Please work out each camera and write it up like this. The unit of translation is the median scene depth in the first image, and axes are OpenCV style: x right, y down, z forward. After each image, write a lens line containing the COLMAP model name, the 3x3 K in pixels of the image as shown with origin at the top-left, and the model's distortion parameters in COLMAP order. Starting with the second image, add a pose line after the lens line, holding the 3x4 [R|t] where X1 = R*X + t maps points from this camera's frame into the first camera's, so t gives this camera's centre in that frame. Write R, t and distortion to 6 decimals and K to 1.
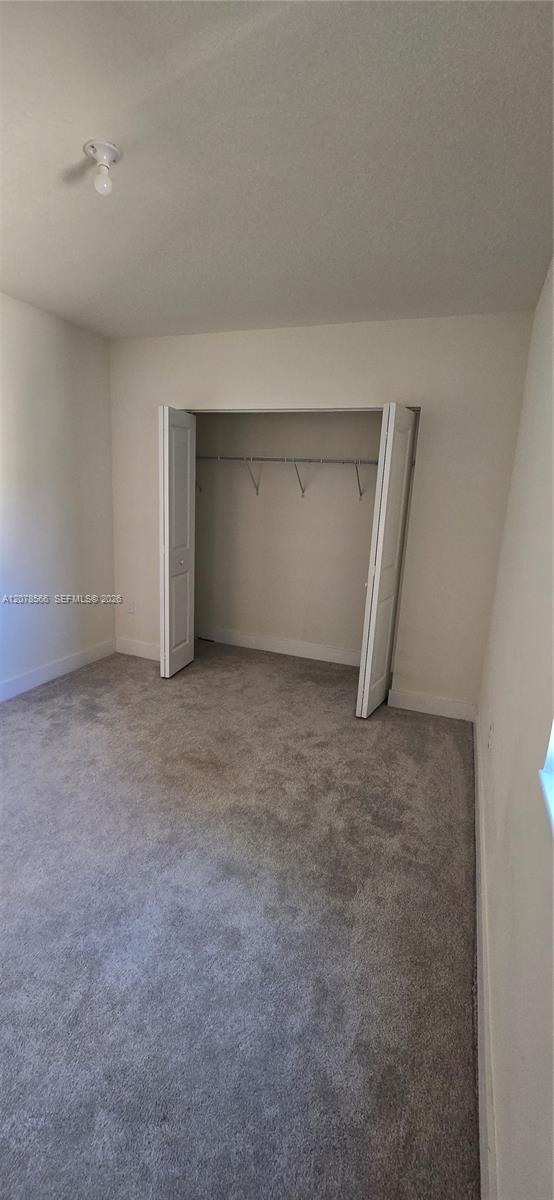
lens RADIAL K [[488.3, 0, 278.2], [0, 488.3, 597.2], [0, 0, 1]] dist [0.002766, -0.000132]
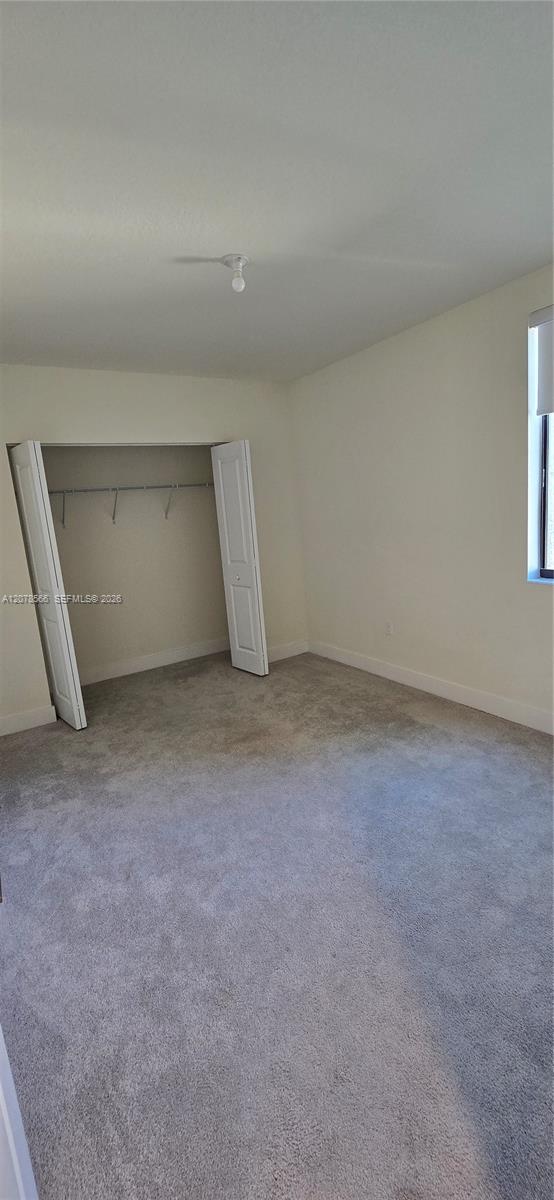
lens RADIAL K [[488.3, 0, 281.0], [0, 488.3, 601.7], [0, 0, 1]] dist [0.002766, -0.000132]
pose [[0.591978, -0.252298, 0.765446, -0.767024], [0.280469, 0.954865, 0.097824, -0.058684], [-0.755579, 0.156774, 0.636021, 0.105102]]
